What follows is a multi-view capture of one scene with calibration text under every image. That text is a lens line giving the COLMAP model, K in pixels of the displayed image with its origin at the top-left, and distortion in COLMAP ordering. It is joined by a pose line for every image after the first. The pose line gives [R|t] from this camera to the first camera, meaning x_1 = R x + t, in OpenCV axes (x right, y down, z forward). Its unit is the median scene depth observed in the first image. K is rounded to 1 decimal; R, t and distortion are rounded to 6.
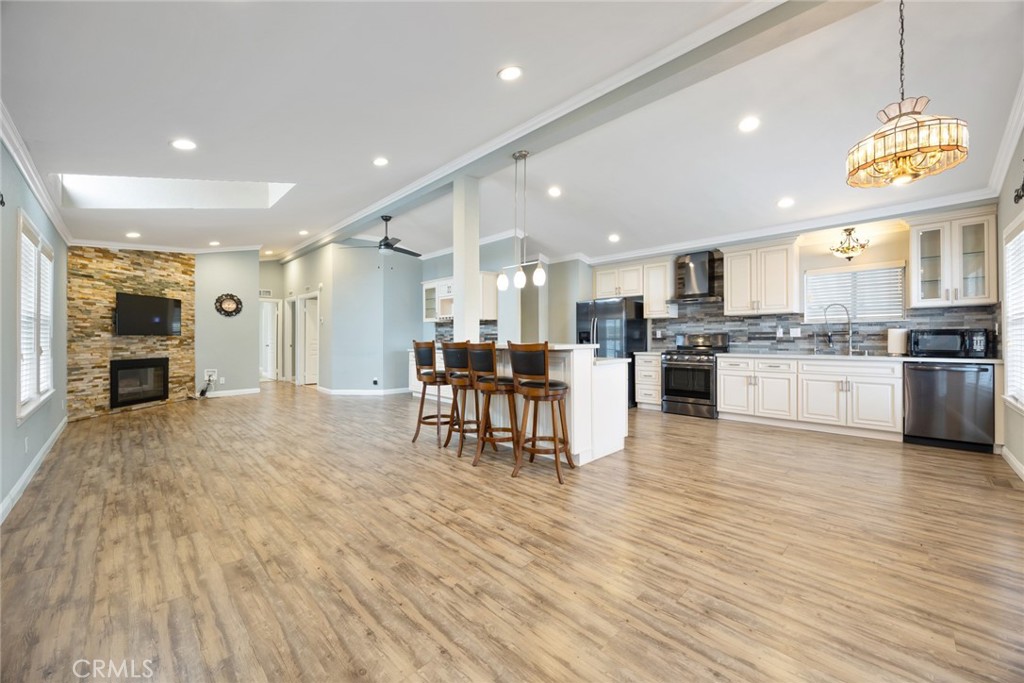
lens RADIAL K [[402.1, 0, 513.3], [0, 402.1, 338.4], [0, 0, 1]] dist [0.000376, 0.000221]
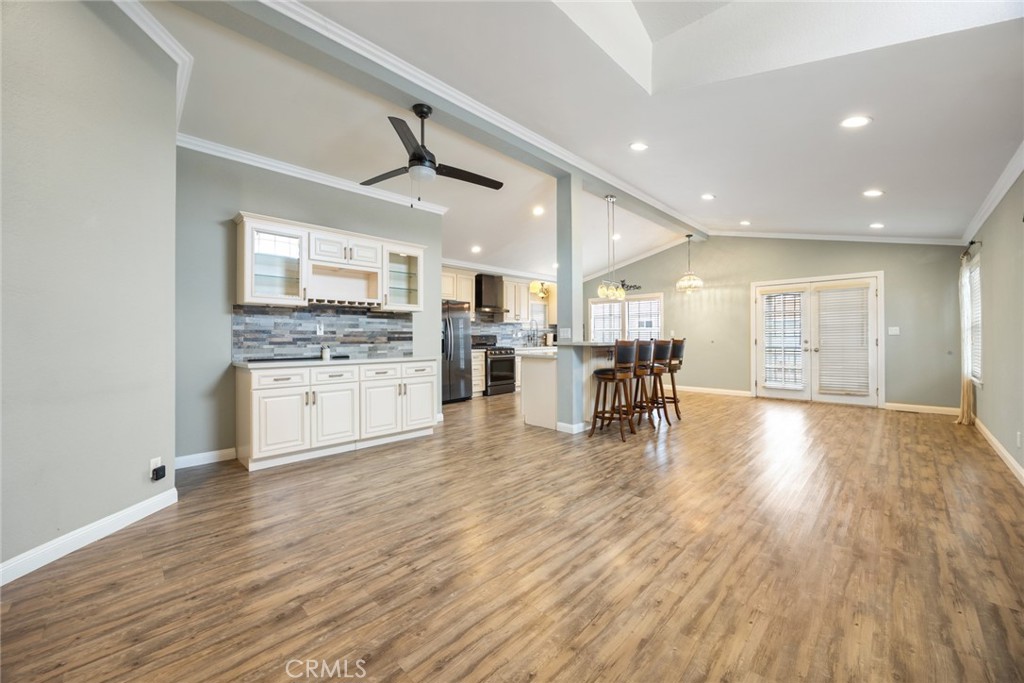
lens RADIAL K [[402.1, 0, 513.3], [0, 402.1, 337.8], [0, 0, 1]] dist [0.000376, 0.000221]
pose [[-0.035078, 0.003215, 0.999379, -1.143421], [0.005271, 0.999982, -0.003032, 0.003974], [-0.999371, 0.005161, -0.035094, 1.216612]]
